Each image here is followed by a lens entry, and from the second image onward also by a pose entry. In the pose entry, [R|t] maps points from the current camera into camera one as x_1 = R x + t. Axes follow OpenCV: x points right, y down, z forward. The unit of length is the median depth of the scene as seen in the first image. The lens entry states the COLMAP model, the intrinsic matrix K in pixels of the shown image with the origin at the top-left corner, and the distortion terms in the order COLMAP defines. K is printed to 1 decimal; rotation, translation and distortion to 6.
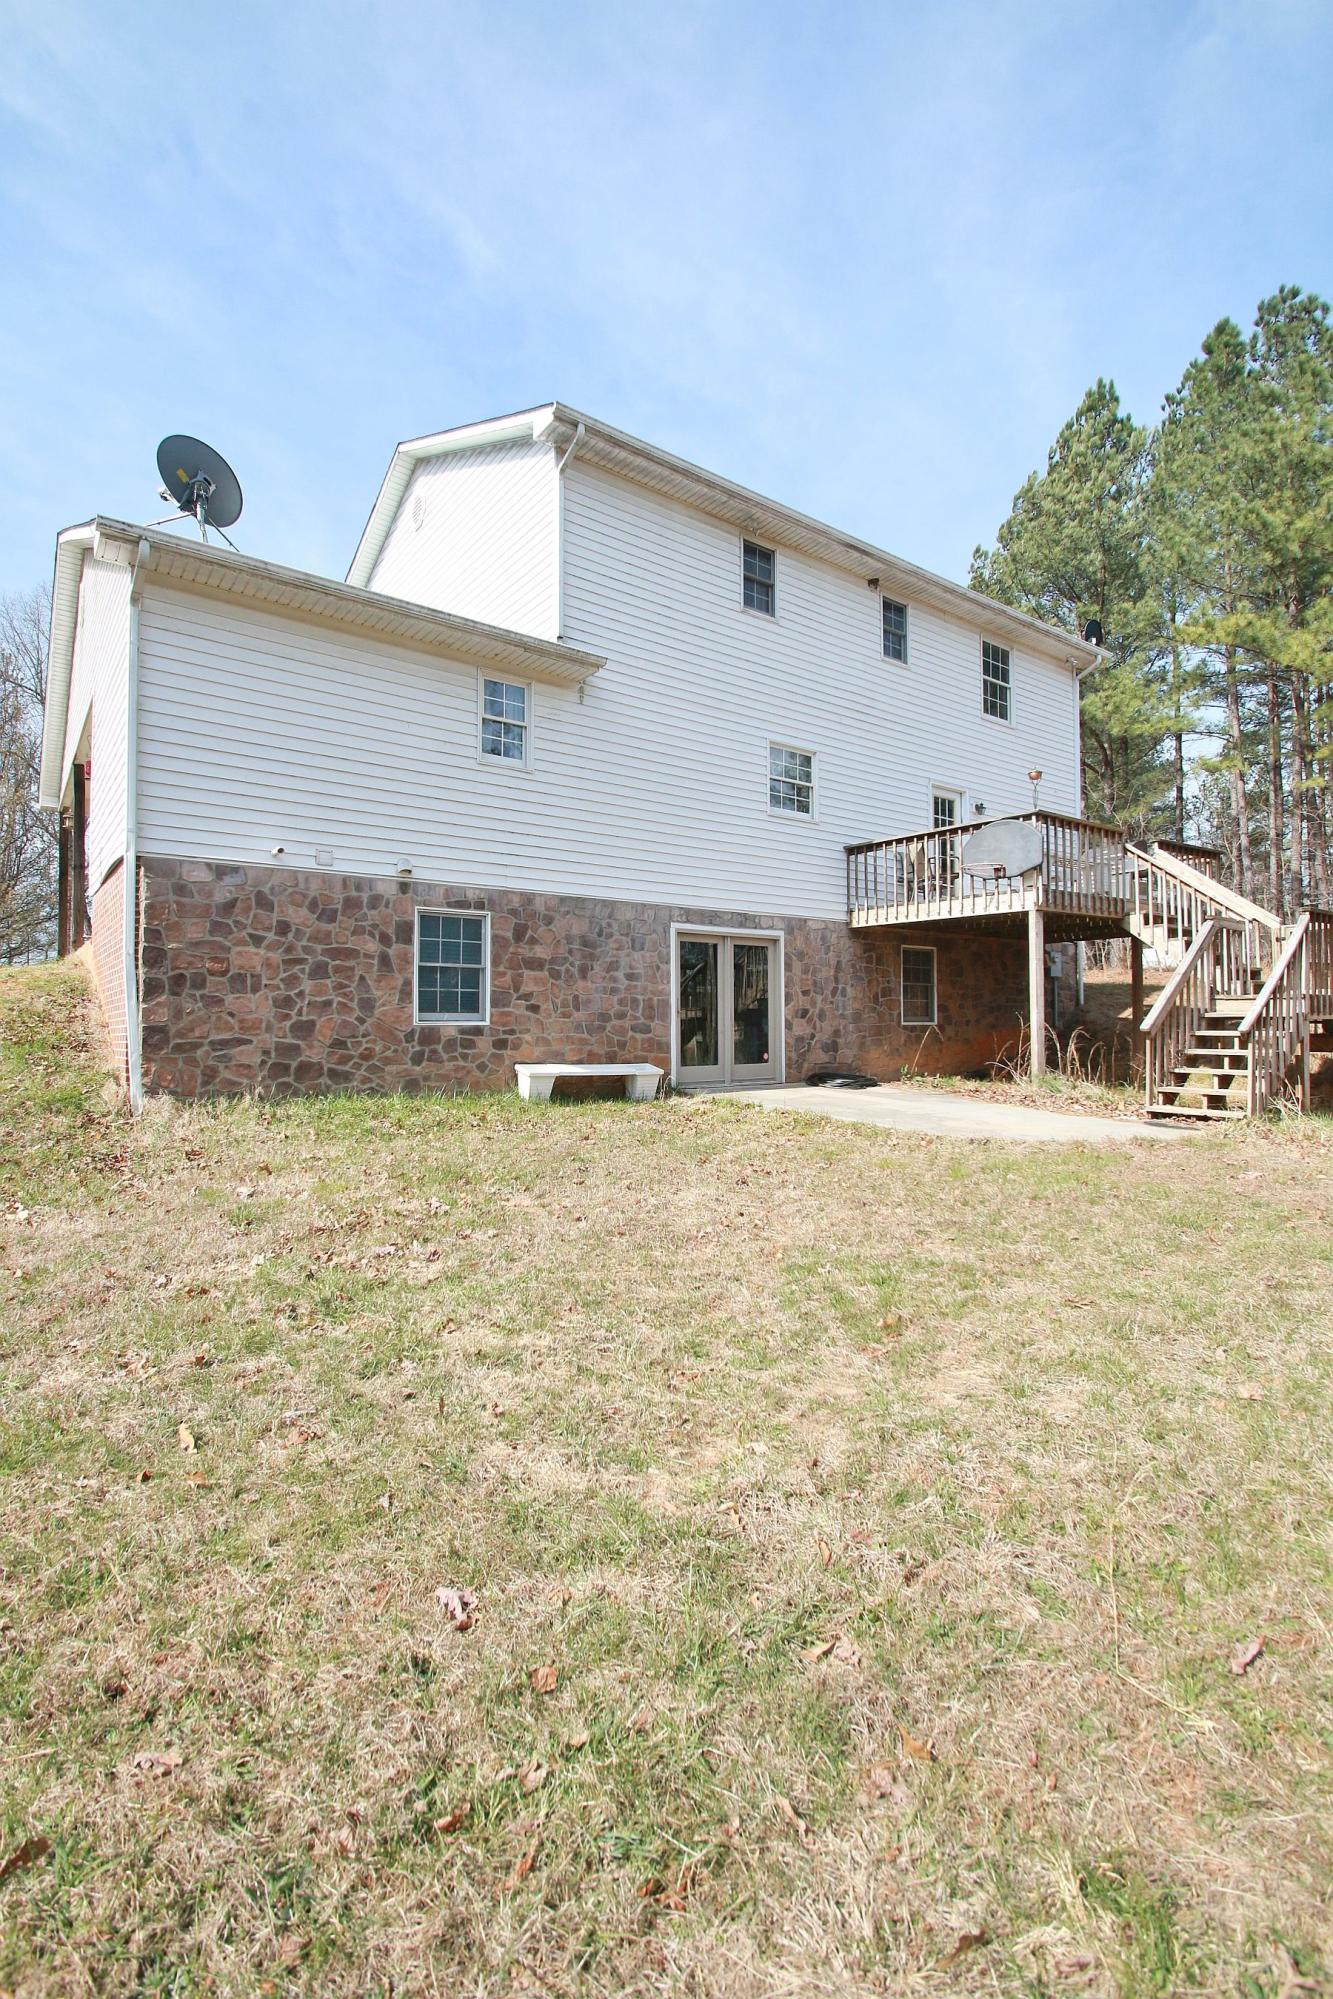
lens RADIAL K [[931.3, 0, 666.5], [0, 931.3, 999.5], [0, 0, 1]] dist [0.003675, -0.016042]
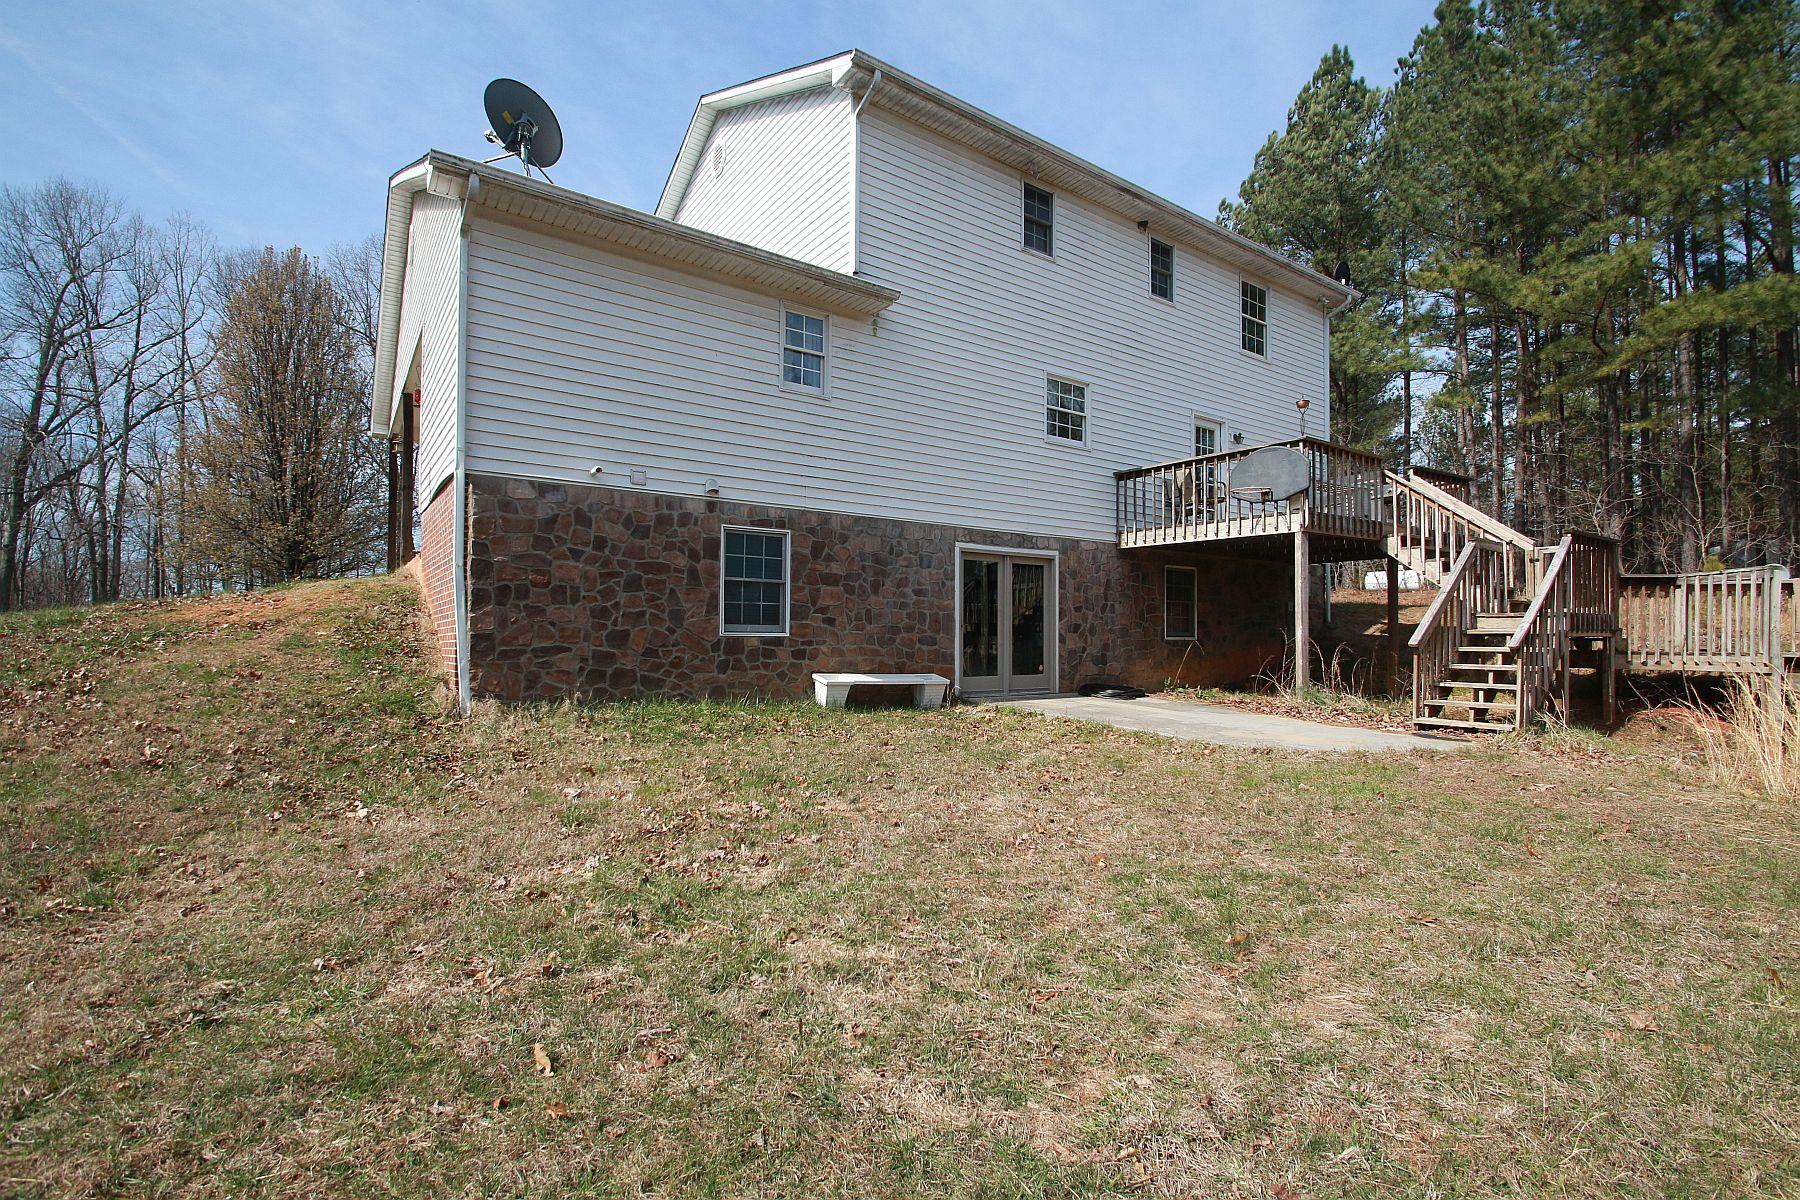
lens RADIAL K [[838.6, 0, 904.2], [0, 838.6, 624.0], [0, 0, 1]] dist [0.003675, -0.016042]
pose [[0.999695, 0.007827, -0.023404, -0.035928], [-0.007601, 0.999924, 0.009728, 0.003252], [0.023478, -0.009547, 0.999679, 0.042476]]
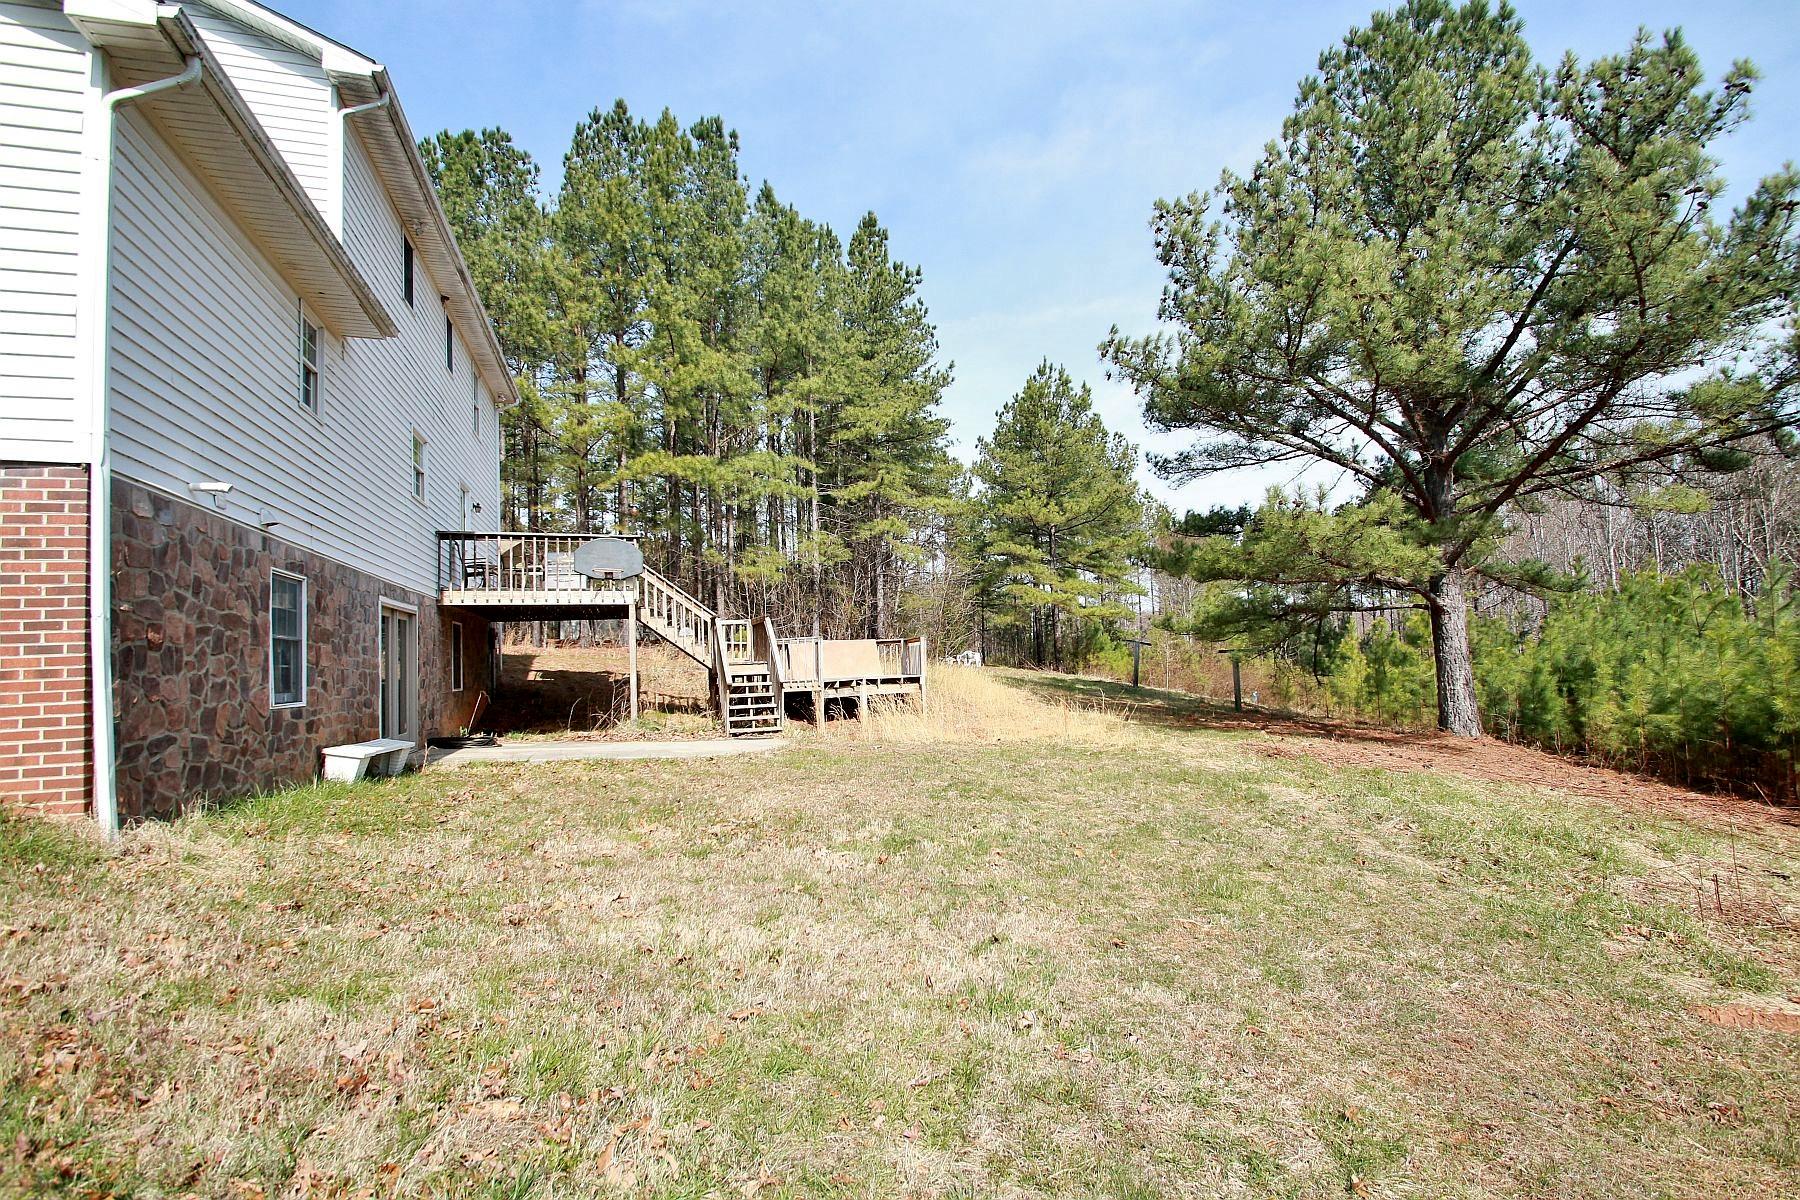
lens RADIAL K [[838.6, 0, 904.2], [0, 838.6, 624.0], [0, 0, 1]] dist [0.003675, -0.016042]
pose [[0.317047, 0.033210, 0.947828, -0.790663], [0.010119, 0.999211, -0.038395, -0.013537], [-0.948356, 0.021764, 0.316461, 0.222393]]
